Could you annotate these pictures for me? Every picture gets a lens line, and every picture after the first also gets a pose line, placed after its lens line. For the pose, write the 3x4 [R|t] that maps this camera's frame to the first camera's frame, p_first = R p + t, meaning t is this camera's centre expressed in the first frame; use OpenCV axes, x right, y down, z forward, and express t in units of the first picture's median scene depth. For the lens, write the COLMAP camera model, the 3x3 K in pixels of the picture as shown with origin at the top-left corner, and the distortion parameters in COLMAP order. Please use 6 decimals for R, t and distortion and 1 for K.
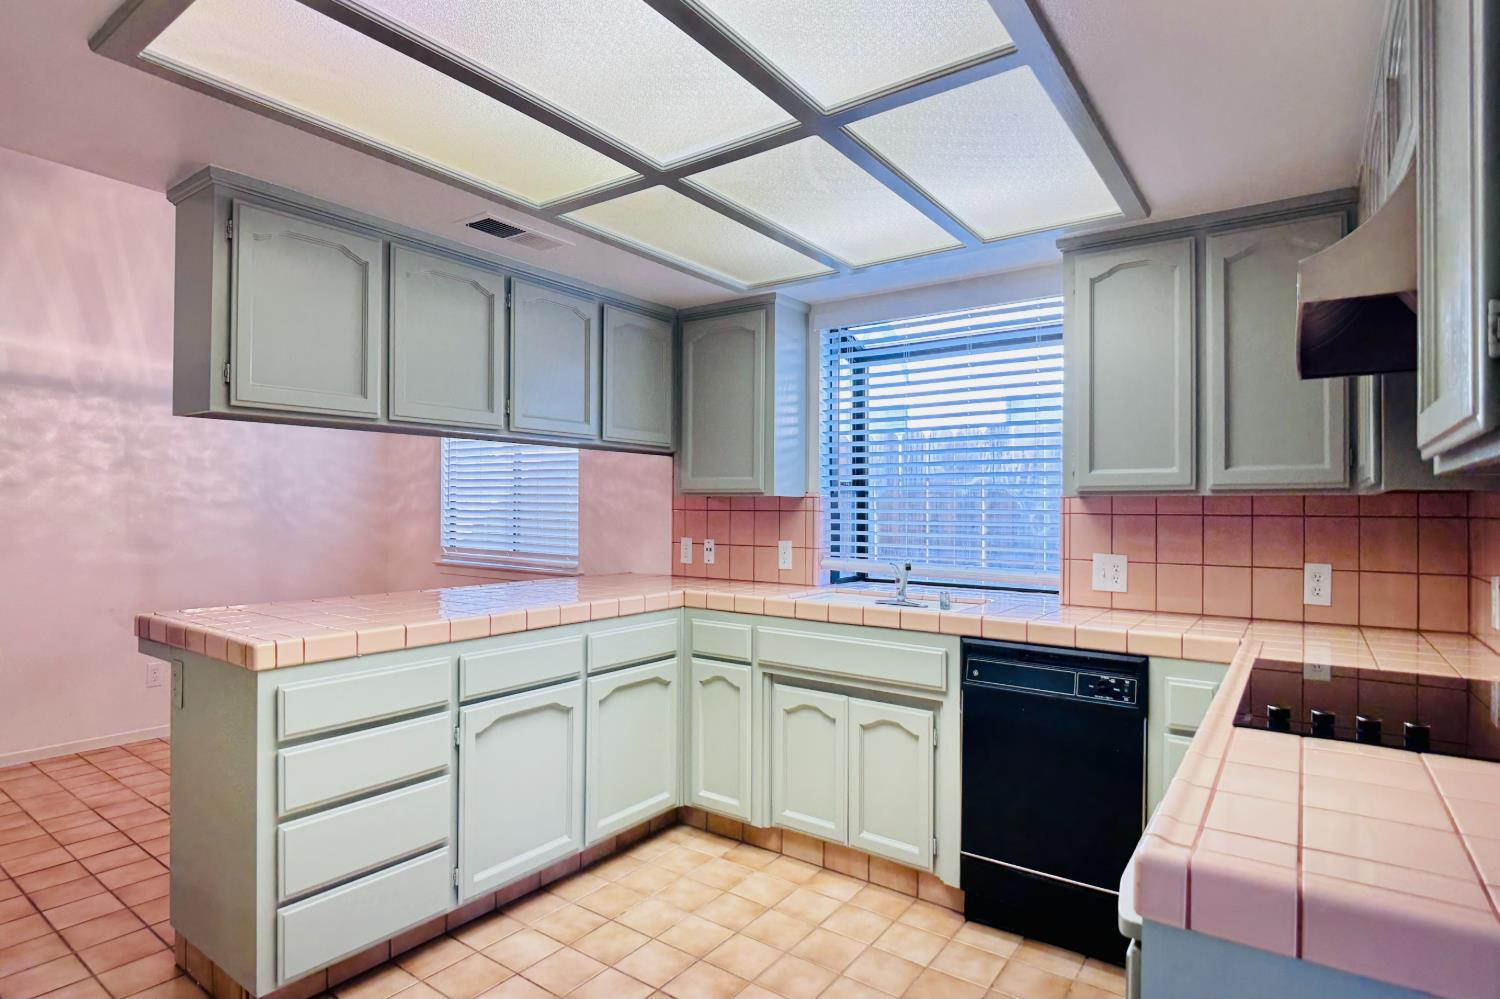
lens RADIAL K [[788.6, 0, 743.7], [0, 788.6, 504.2], [0, 0, 1]] dist [-0.014594, -0.007525]
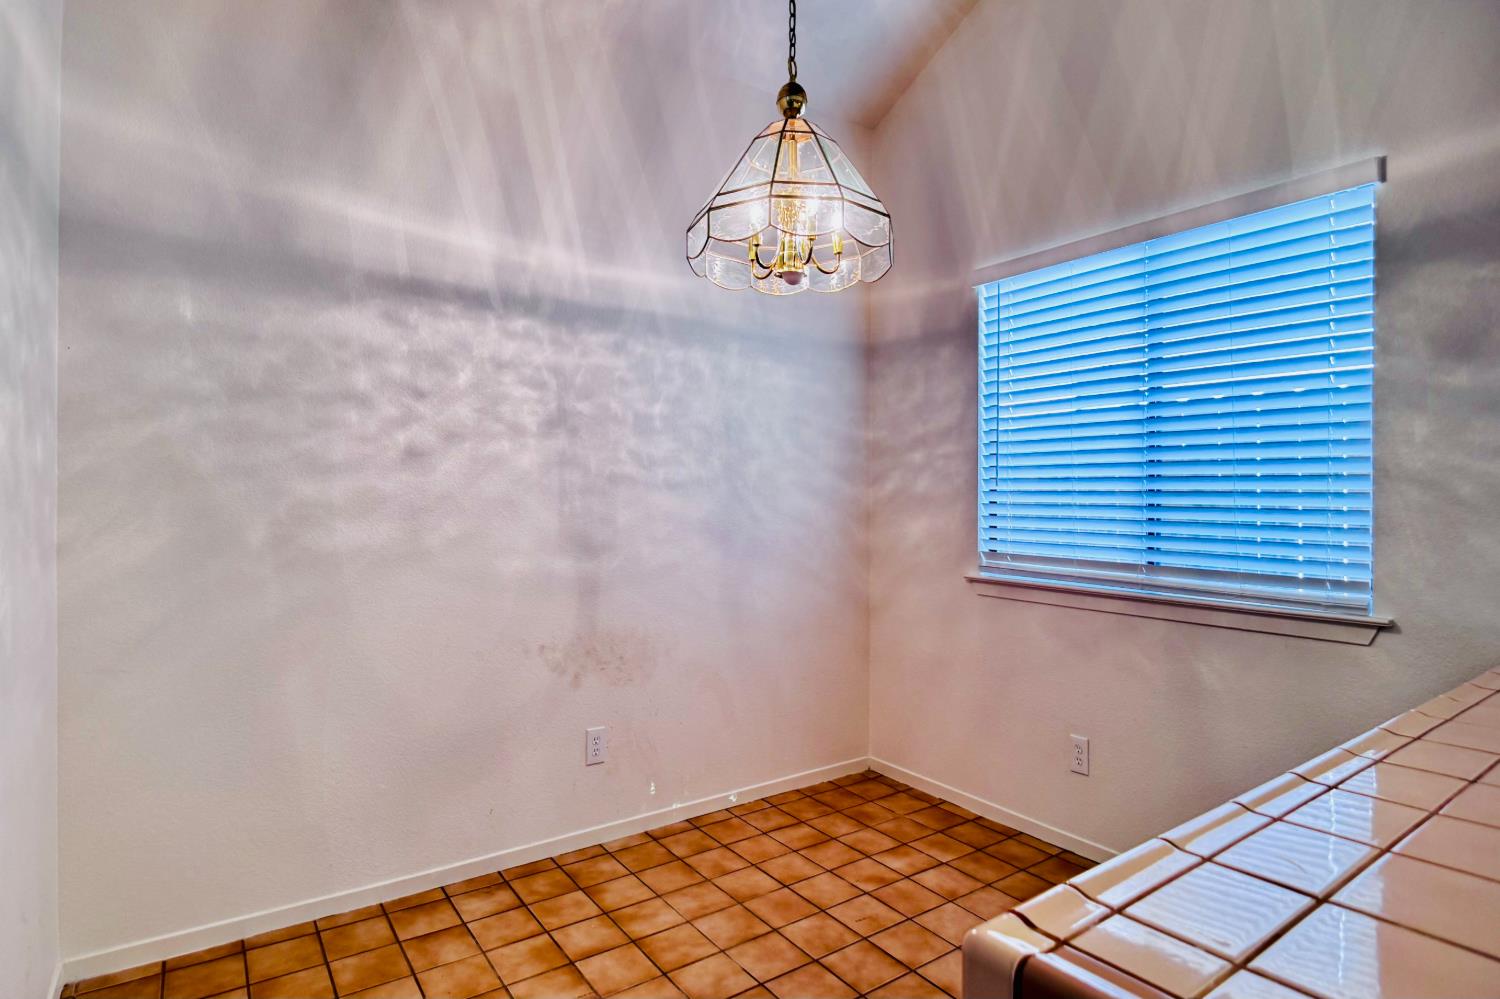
lens RADIAL K [[788.6, 0, 751.4], [0, 788.6, 500.7], [0, 0, 1]] dist [-0.014594, -0.007525]
pose [[0.945261, -0.003409, -0.326298, -0.425308], [0.007019, 0.999927, 0.009886, 0.007647], [0.326240, -0.011635, 0.945215, 0.429613]]
